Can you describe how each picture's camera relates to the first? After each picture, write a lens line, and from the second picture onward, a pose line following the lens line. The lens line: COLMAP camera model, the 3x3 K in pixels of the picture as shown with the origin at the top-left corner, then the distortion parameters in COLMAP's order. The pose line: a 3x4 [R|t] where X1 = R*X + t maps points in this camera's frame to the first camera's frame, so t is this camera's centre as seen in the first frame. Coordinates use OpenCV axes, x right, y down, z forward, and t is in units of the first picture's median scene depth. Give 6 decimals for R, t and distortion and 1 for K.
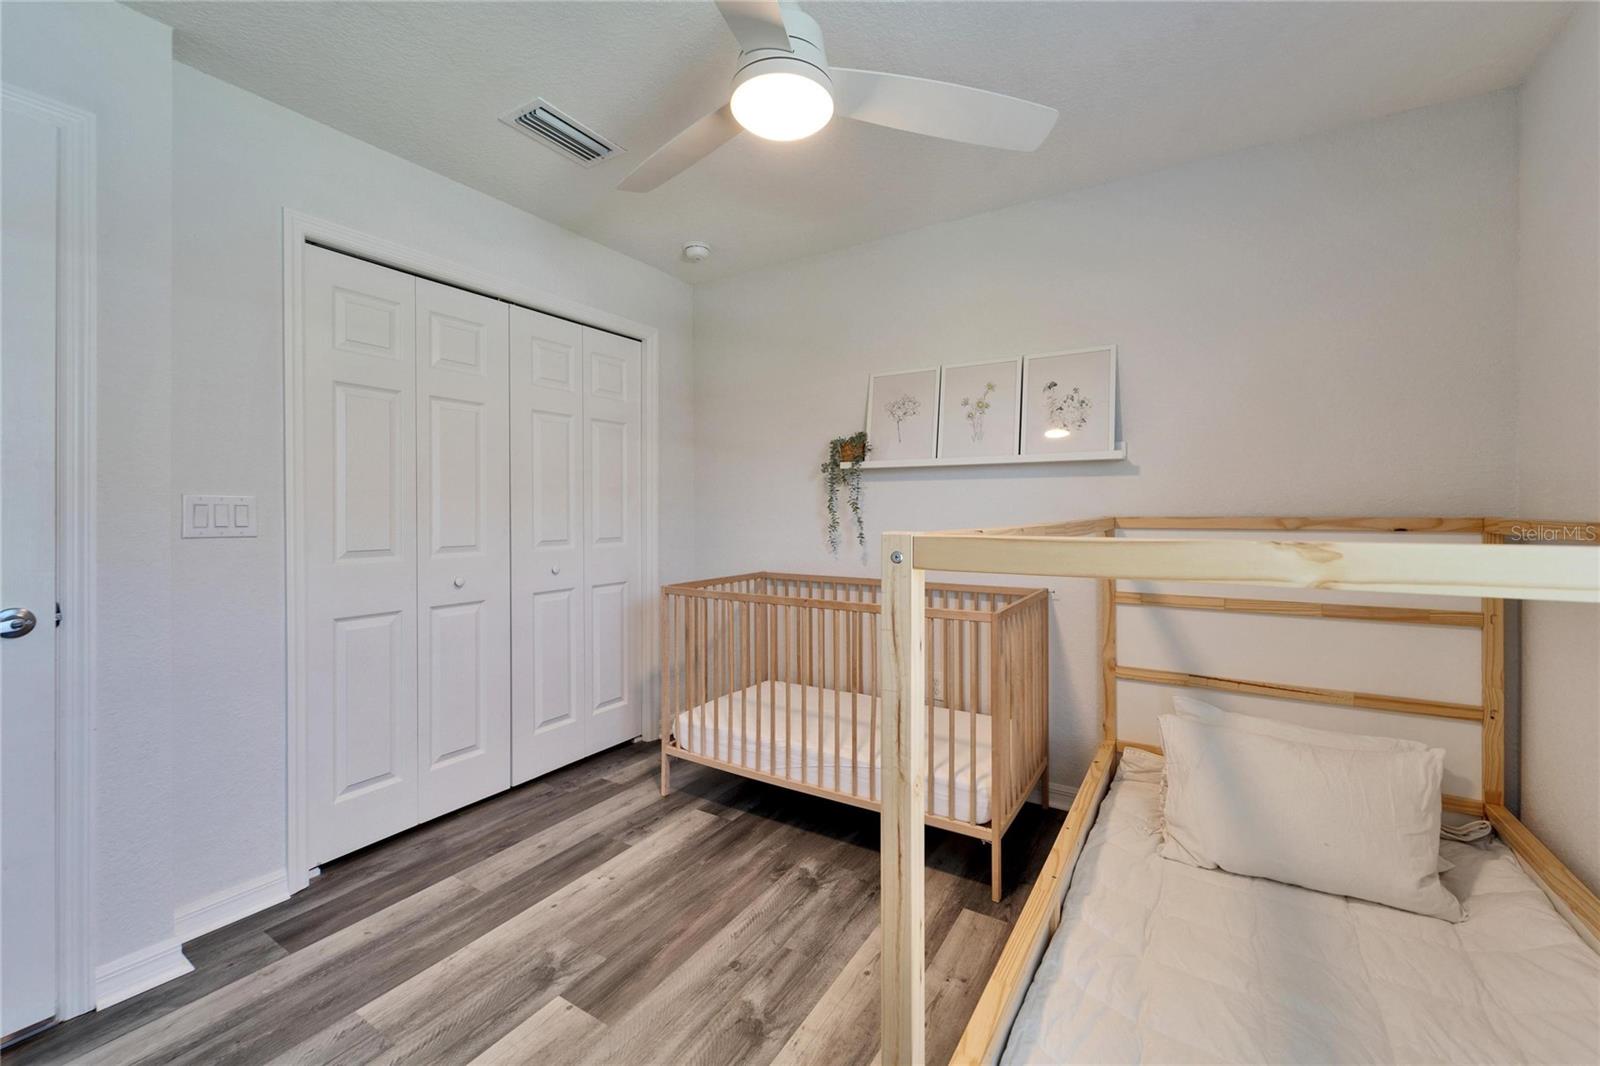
lens RADIAL K [[646.9, 0, 778.5], [0, 646.9, 510.4], [0, 0, 1]] dist [0.000482, -0.000686]
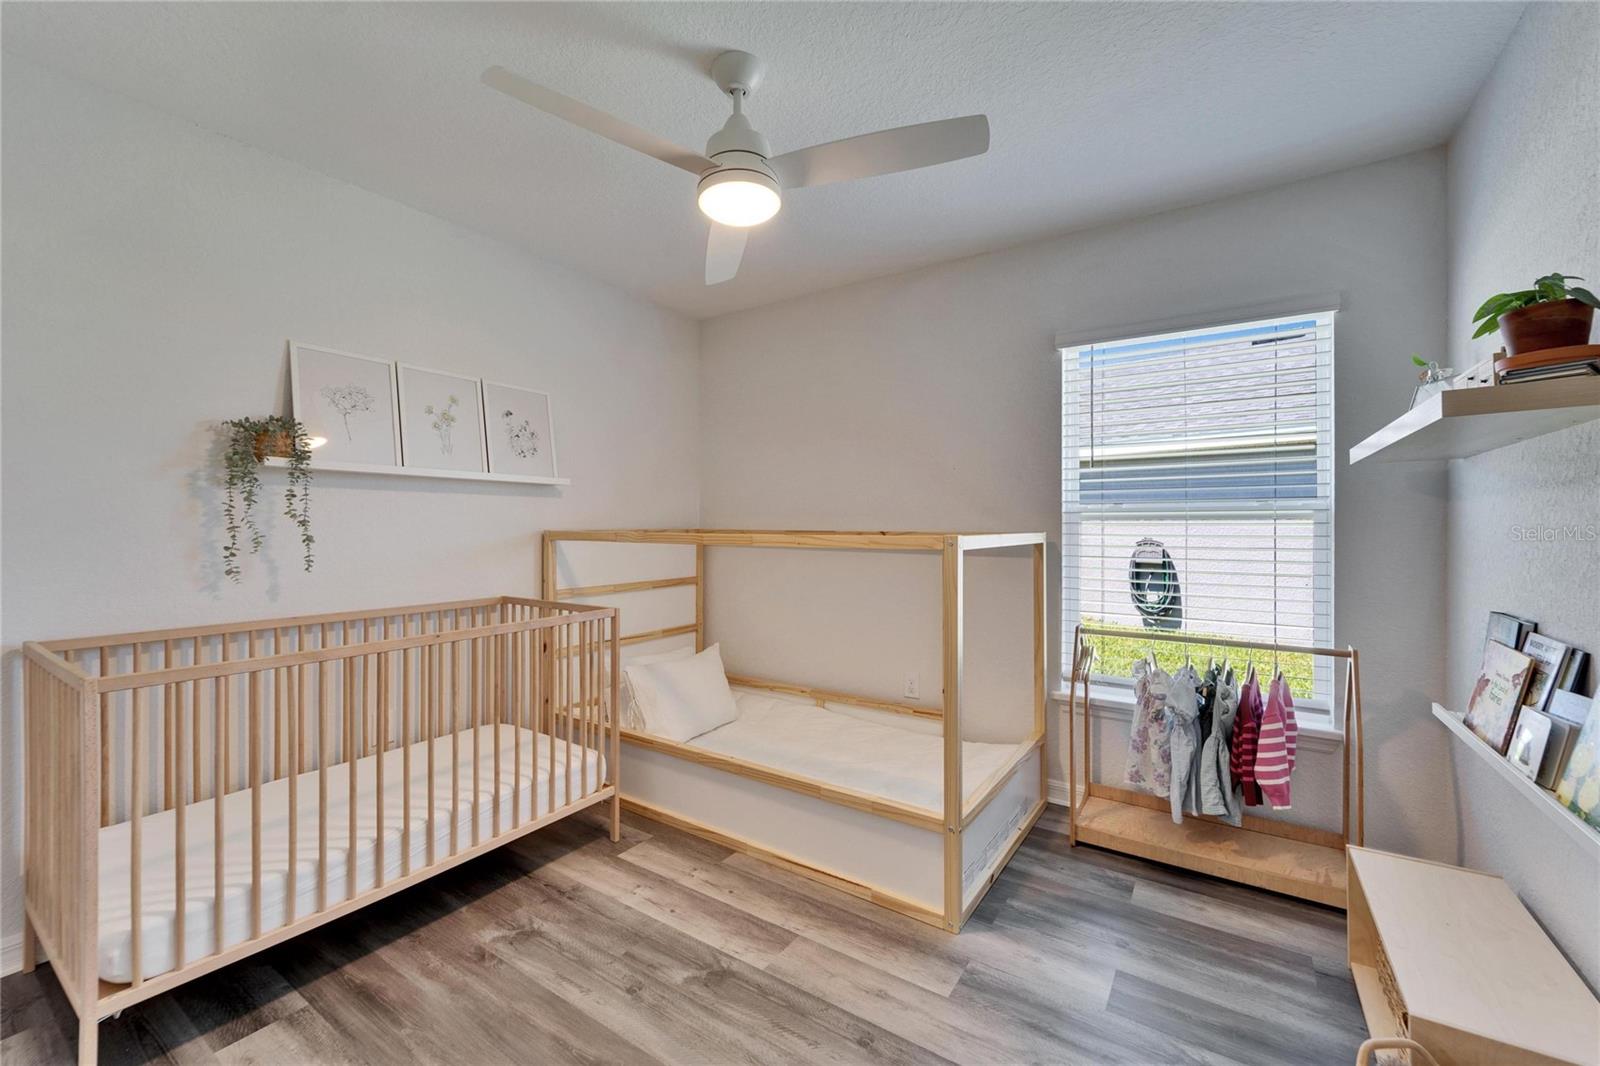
lens RADIAL K [[646.9, 0, 794.8], [0, 646.9, 527.2], [0, 0, 1]] dist [0.000482, -0.000686]
pose [[0.020781, -0.000543, 0.999784, -0.726645], [-0.000960, 0.999999, 0.000563, 0.001603], [-0.999784, -0.000971, 0.020780, 0.514255]]
